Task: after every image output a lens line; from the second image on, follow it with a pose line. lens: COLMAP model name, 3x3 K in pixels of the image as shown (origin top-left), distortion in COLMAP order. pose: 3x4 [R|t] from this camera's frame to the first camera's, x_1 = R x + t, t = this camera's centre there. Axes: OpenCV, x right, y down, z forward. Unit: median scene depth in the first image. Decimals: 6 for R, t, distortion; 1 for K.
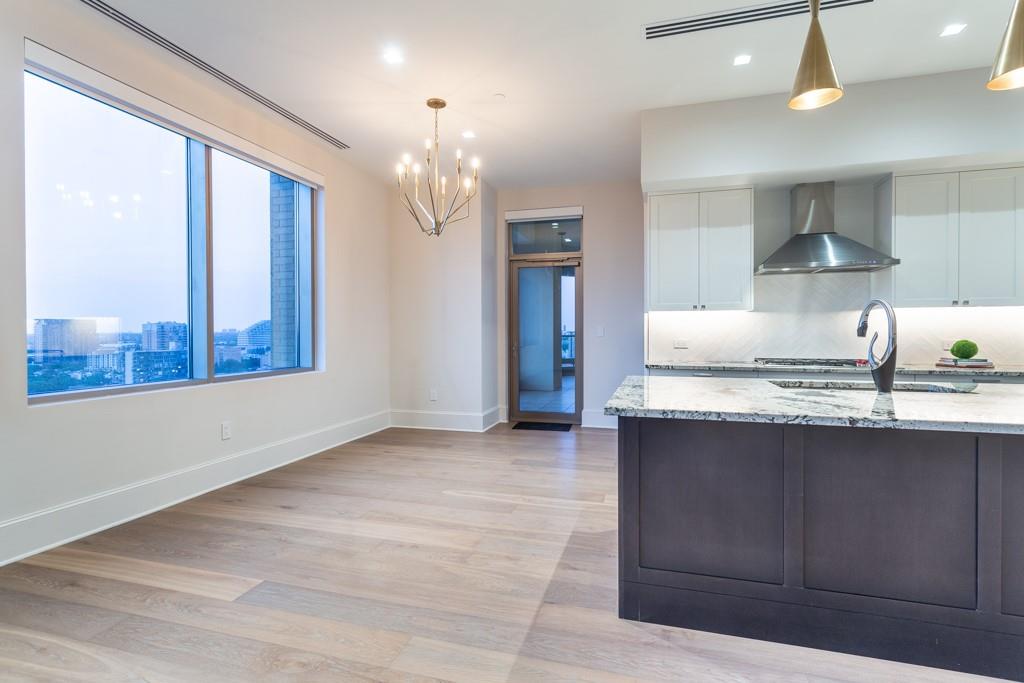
lens RADIAL K [[495.1, 0, 517.9], [0, 495.1, 333.7], [0, 0, 1]] dist [0.003610, 0.000620]
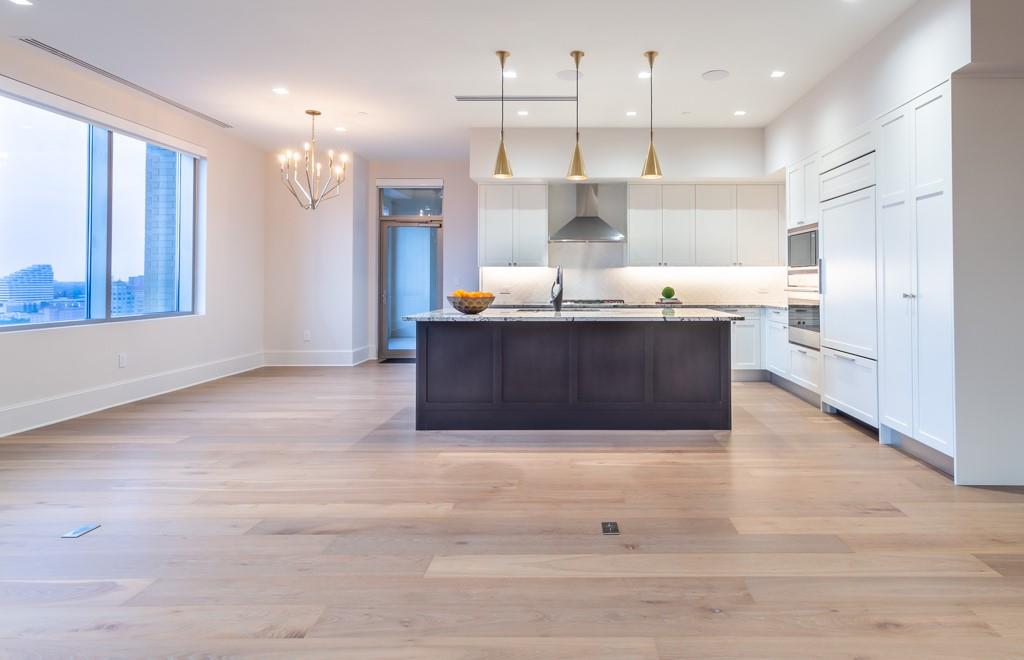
lens RADIAL K [[555.7, 0, 580.5], [0, 555.7, 272.0], [0, 0, 1]] dist [0.012563, 0.001454]
pose [[0.957023, 0.007794, 0.289907, 0.087519], [-0.001385, 0.999750, -0.022307, 0.004438], [-0.290009, 0.020947, 0.956795, -0.606017]]
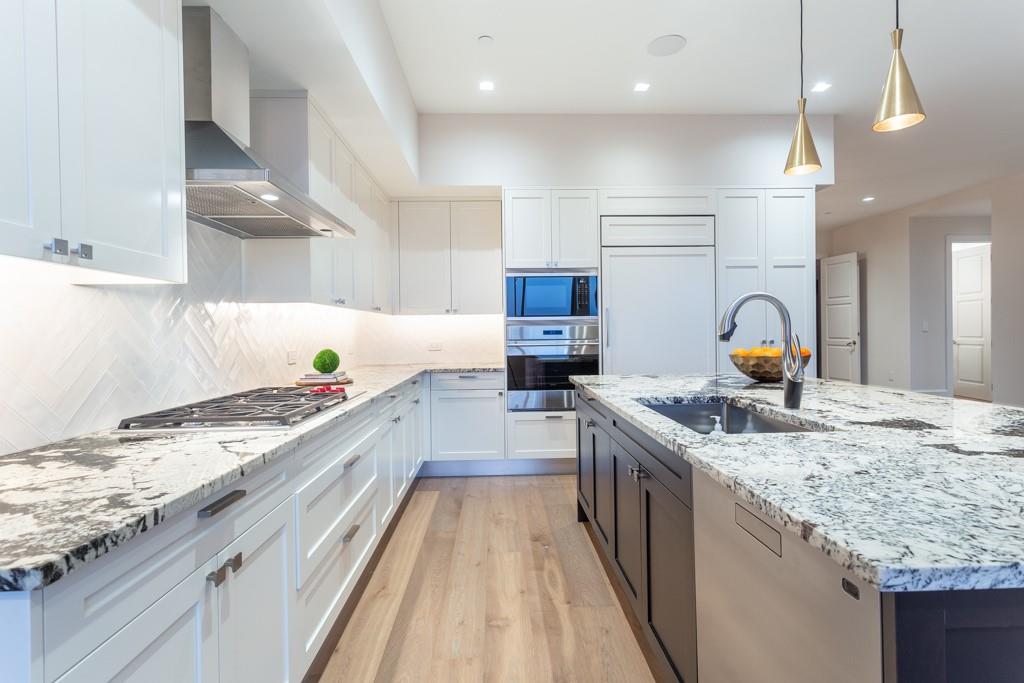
lens RADIAL K [[495.1, 0, 521.7], [0, 495.1, 334.1], [0, 0, 1]] dist [0.003610, 0.000620]
pose [[-0.316753, 0.002554, 0.948505, 0.056307], [0.019008, 0.999813, 0.003656, -0.007853], [-0.948318, 0.019187, -0.316742, 0.870852]]
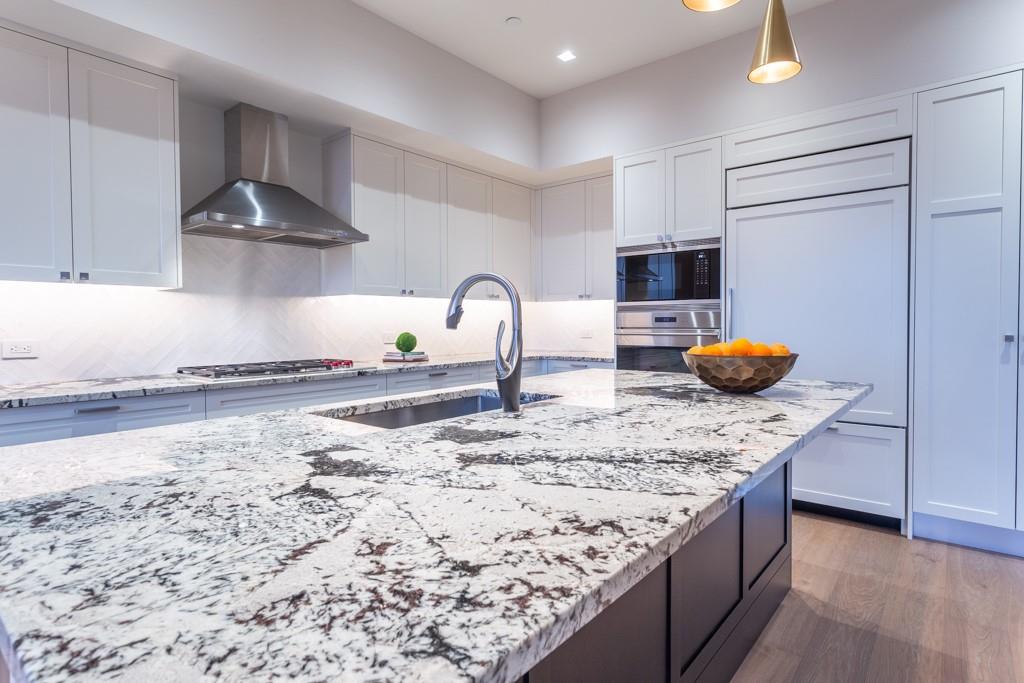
lens RADIAL K [[542.6, 0, 517.4], [0, 542.6, 338.6], [0, 0, 1]] dist [-0.002755, 0.000888]
pose [[0.400757, -0.026095, 0.915813, 0.037709], [0.009294, 0.999659, 0.024417, 0.001044], [-0.916137, -0.001274, 0.400863, 0.362519]]
